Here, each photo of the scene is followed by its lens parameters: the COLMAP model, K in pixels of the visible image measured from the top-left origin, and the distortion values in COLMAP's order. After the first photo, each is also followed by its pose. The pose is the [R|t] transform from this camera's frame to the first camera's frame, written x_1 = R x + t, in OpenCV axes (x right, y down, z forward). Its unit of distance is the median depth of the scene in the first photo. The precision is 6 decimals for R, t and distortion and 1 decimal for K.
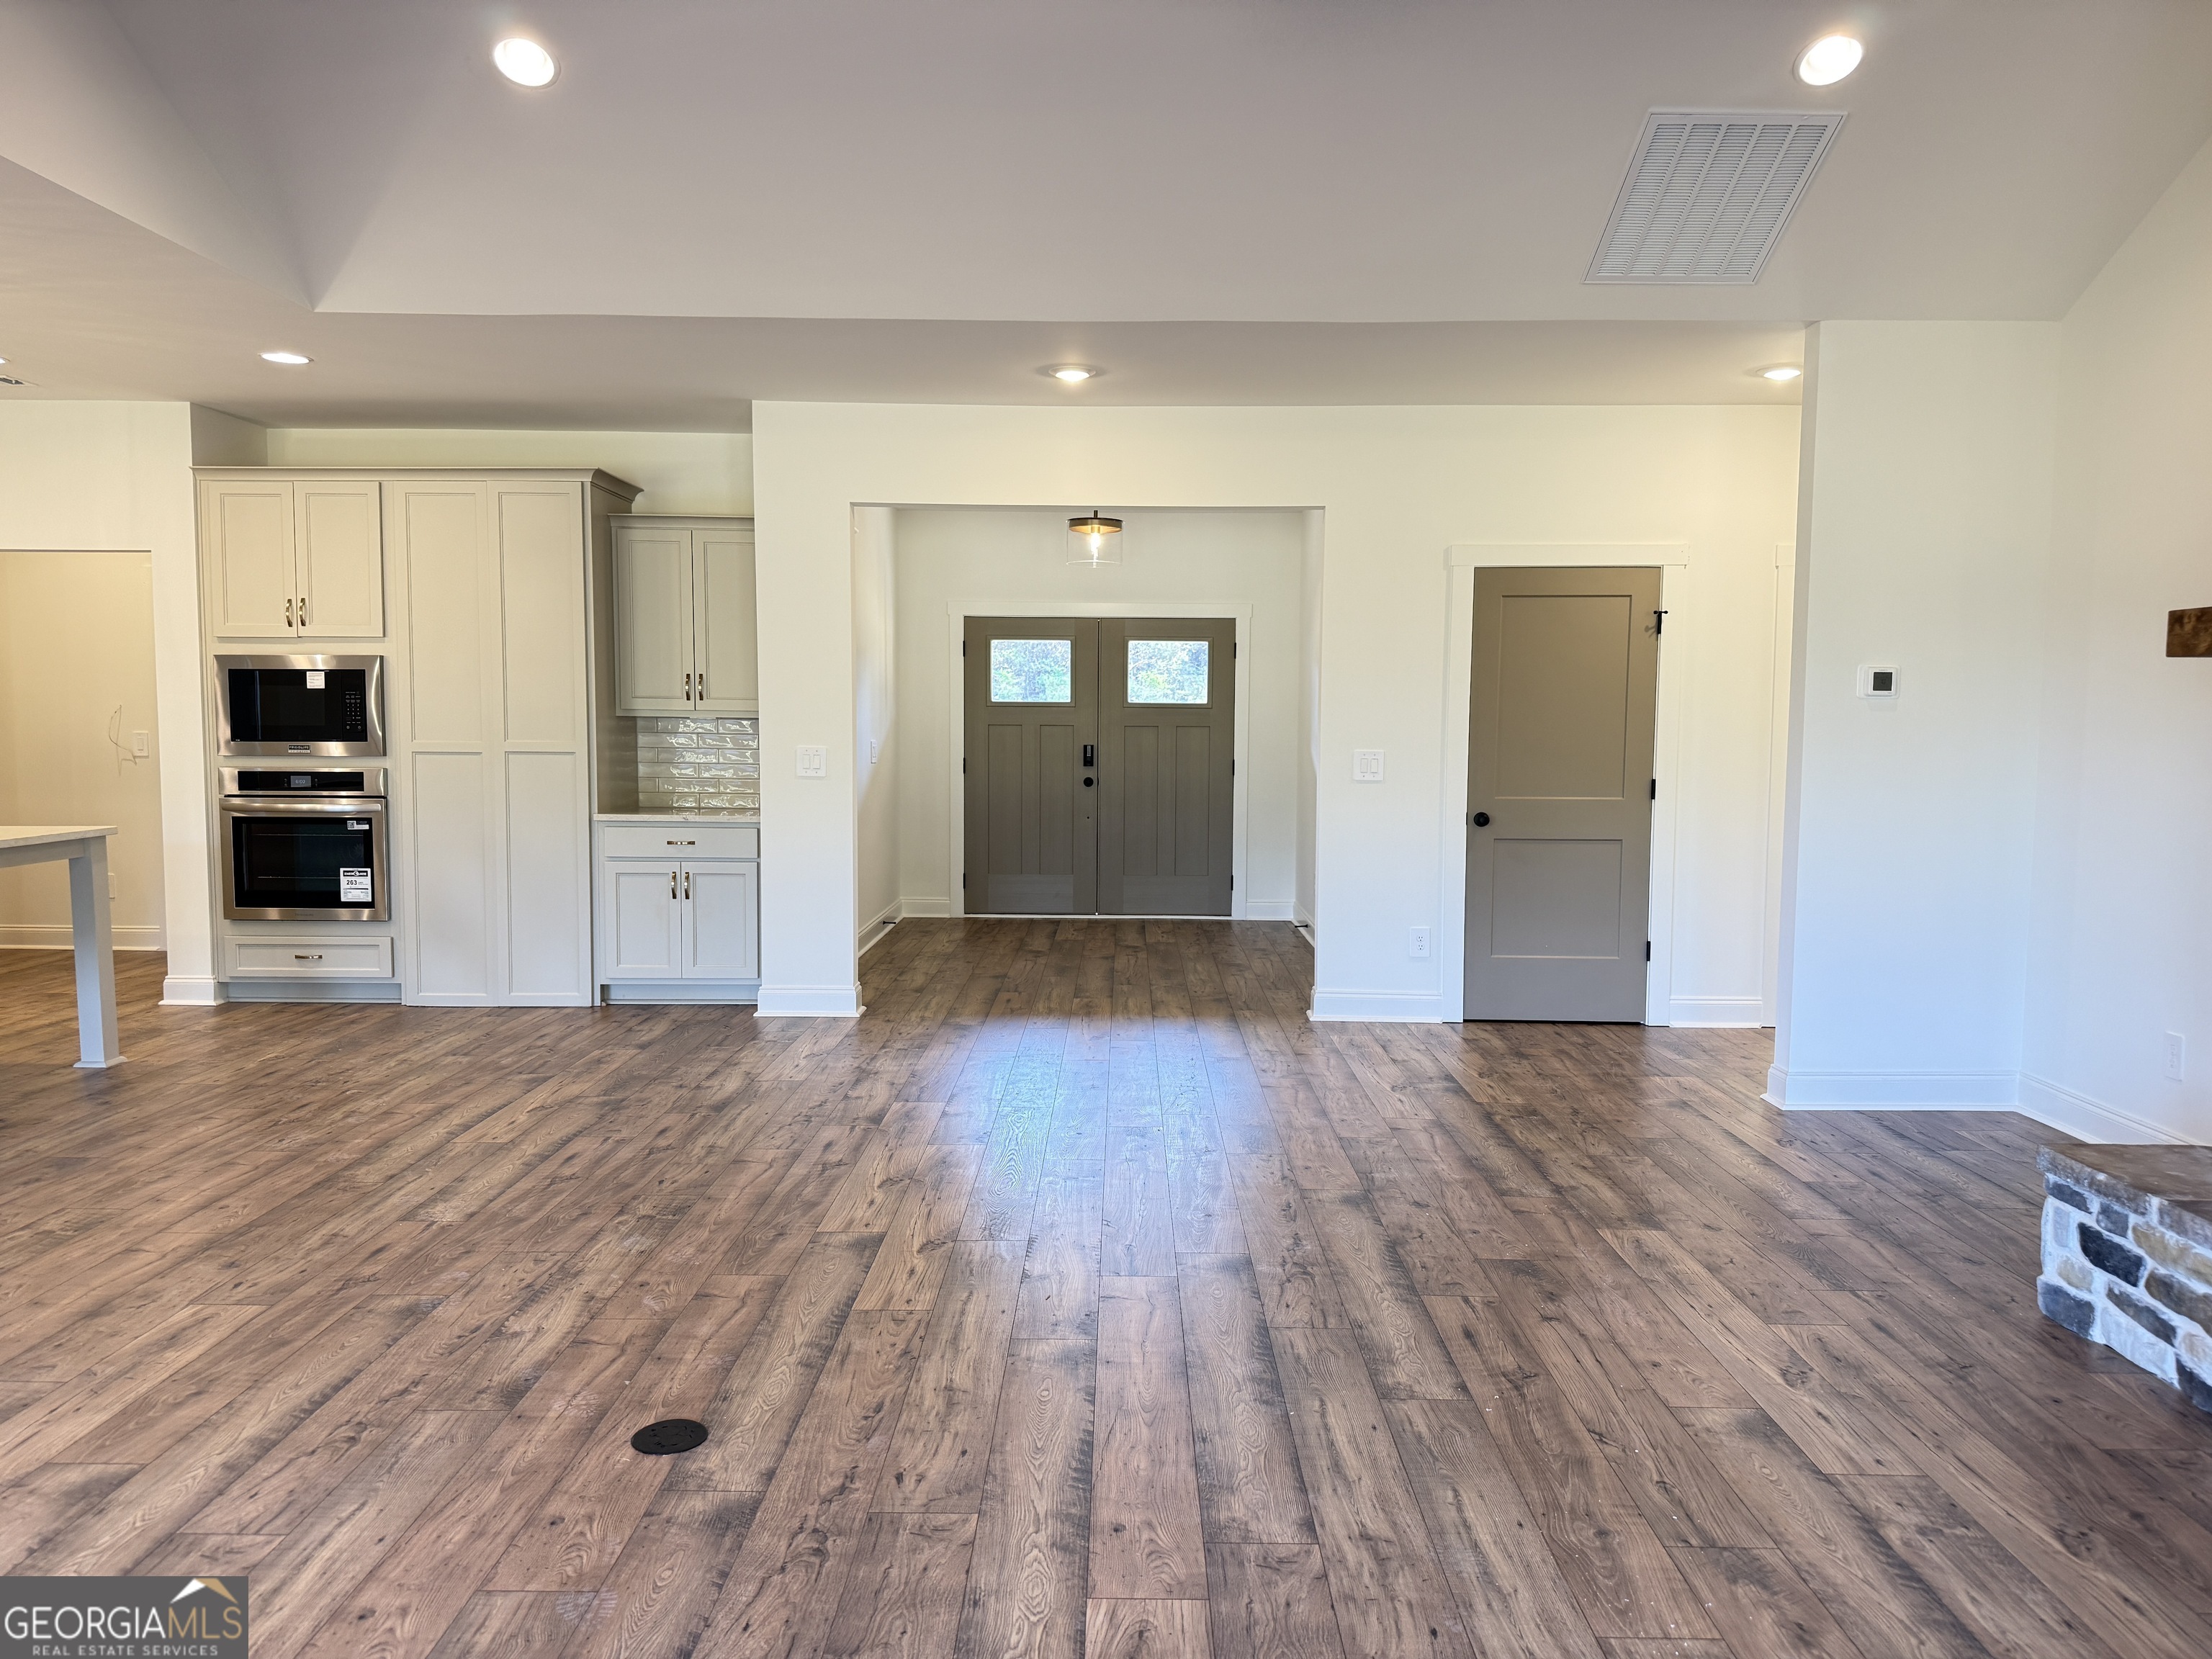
lens RADIAL K [[1555.9, 0, 1106.0], [0, 1555.9, 829.5], [0, 0, 1]] dist [0.054671, -0.072845]
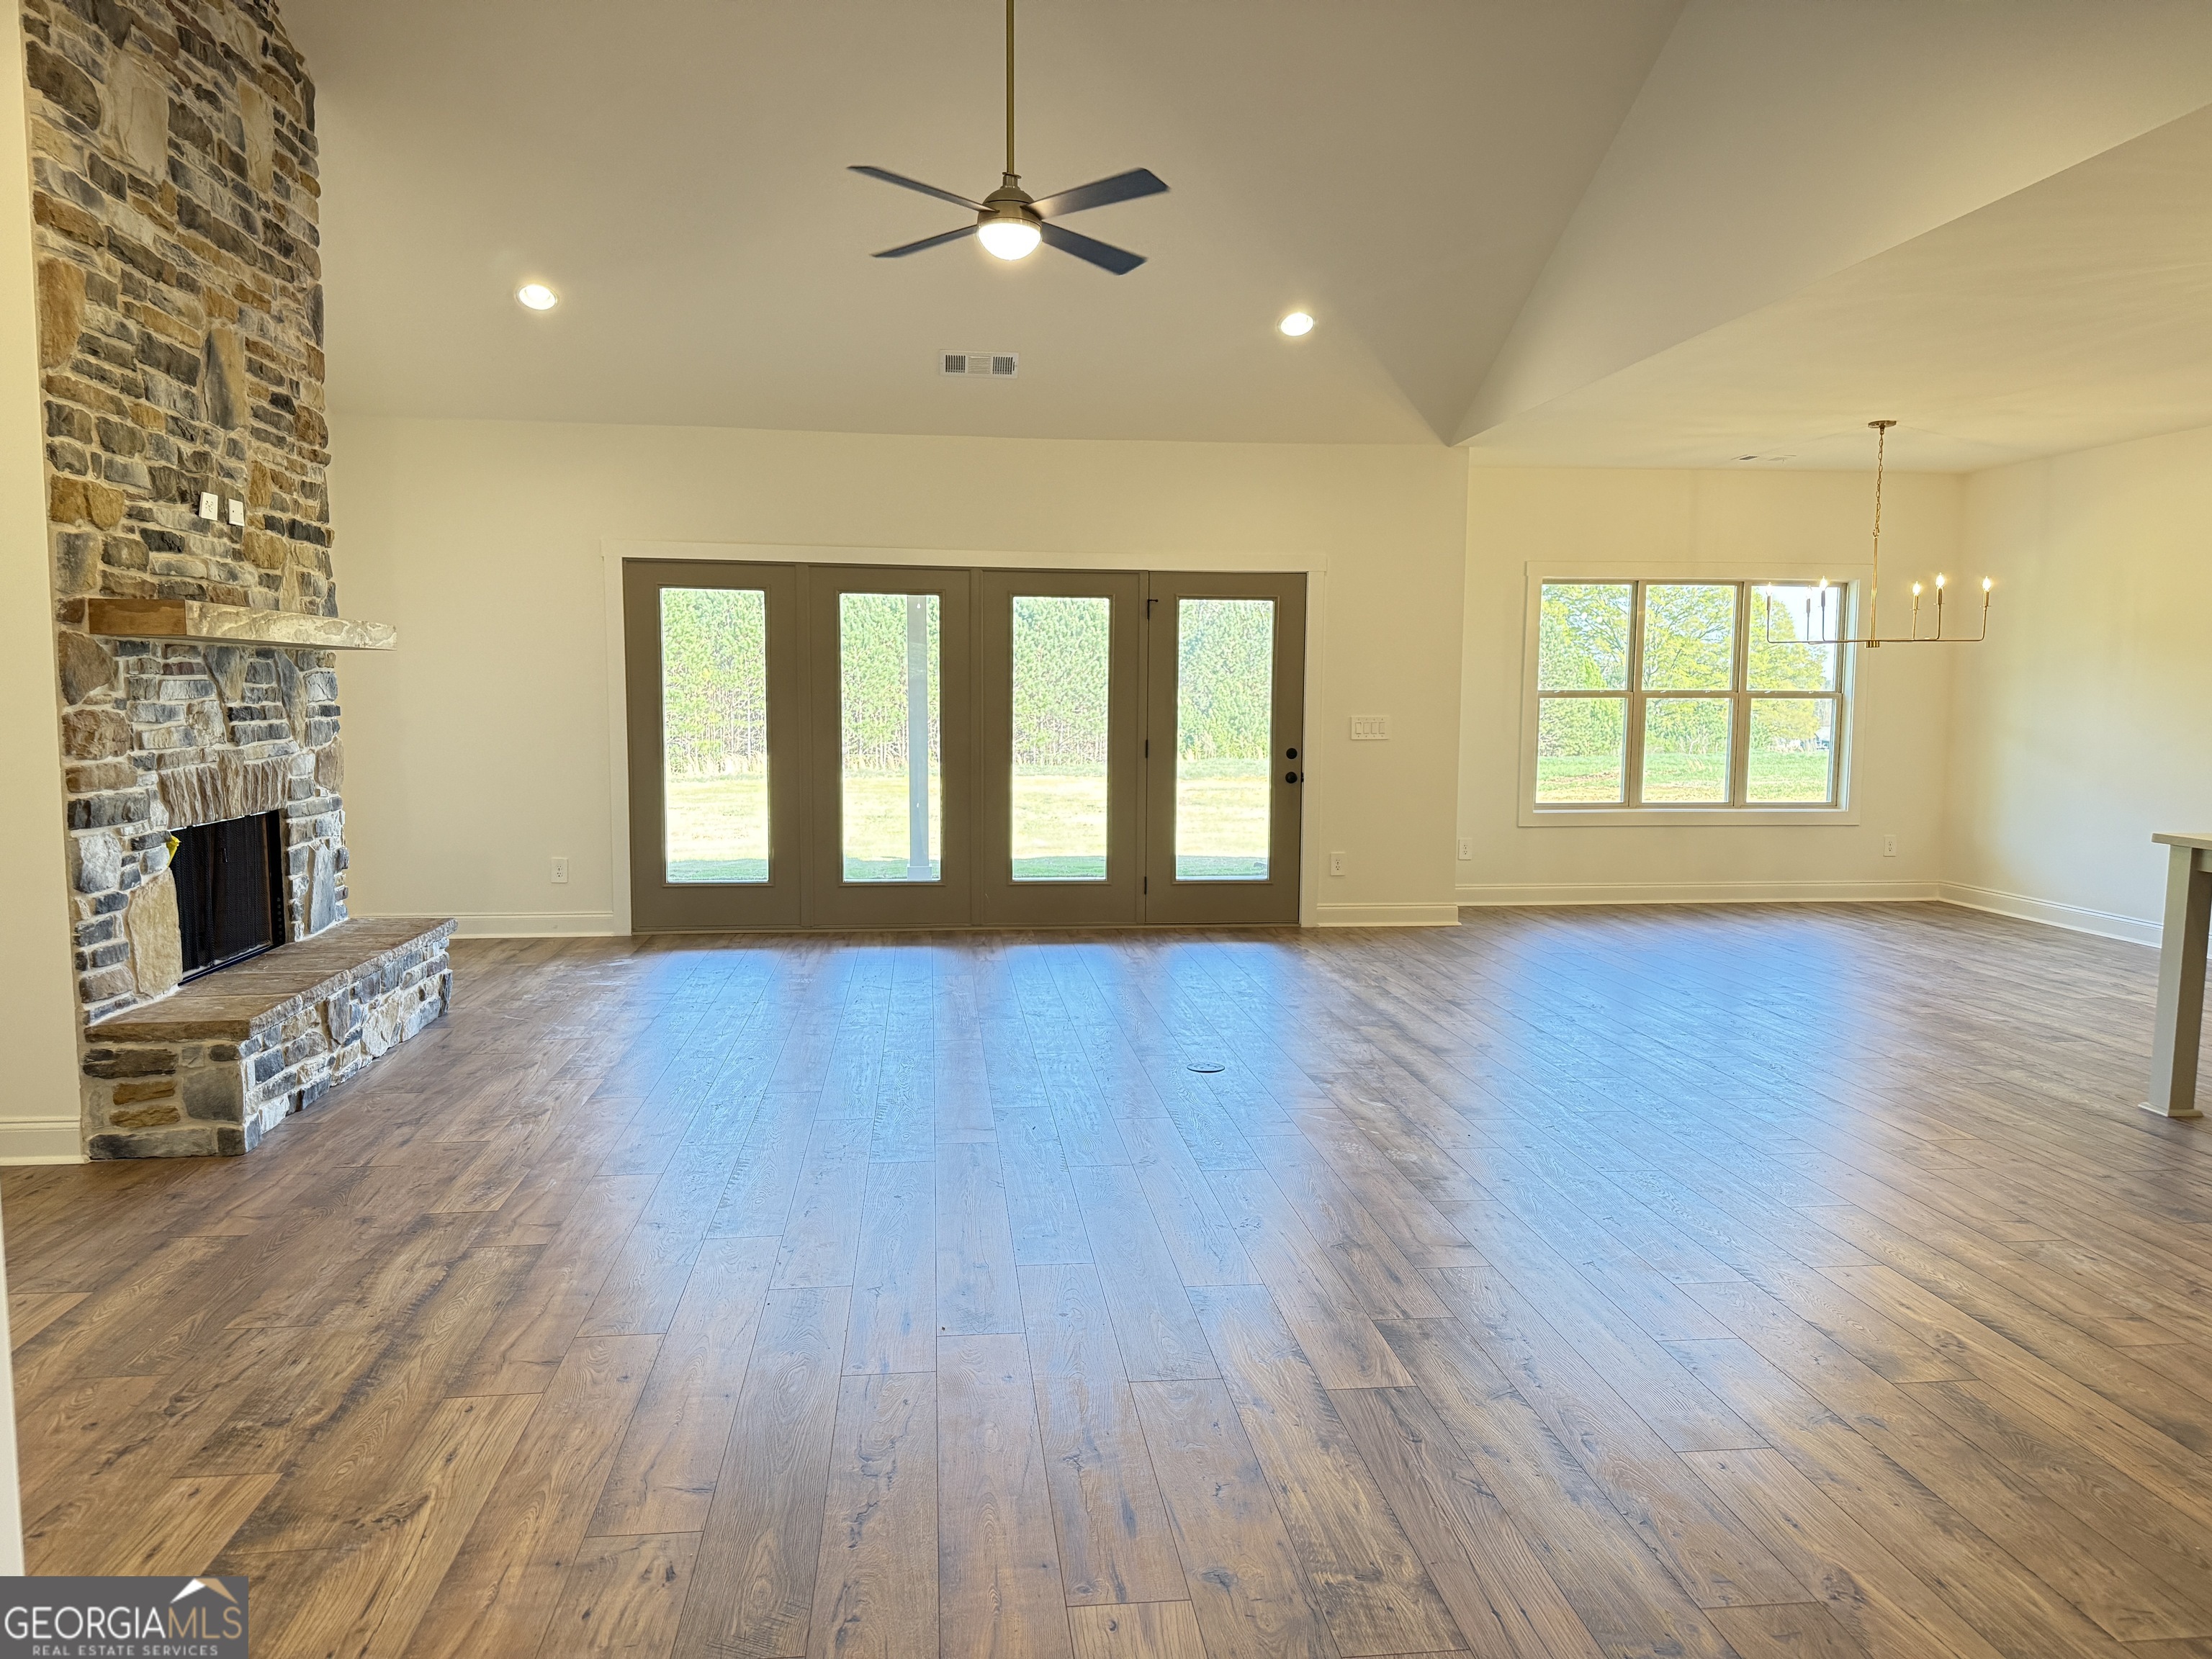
lens RADIAL K [[1561.5, 0, 1106.0], [0, 1561.5, 829.5], [0, 0, 1]] dist [0.026274, -0.023659]
pose [[-0.992037, -0.001676, -0.125934, 0.035496], [-0.022005, 0.986838, 0.160207, -0.085111], [0.124008, 0.161703, -0.979017, 1.162265]]
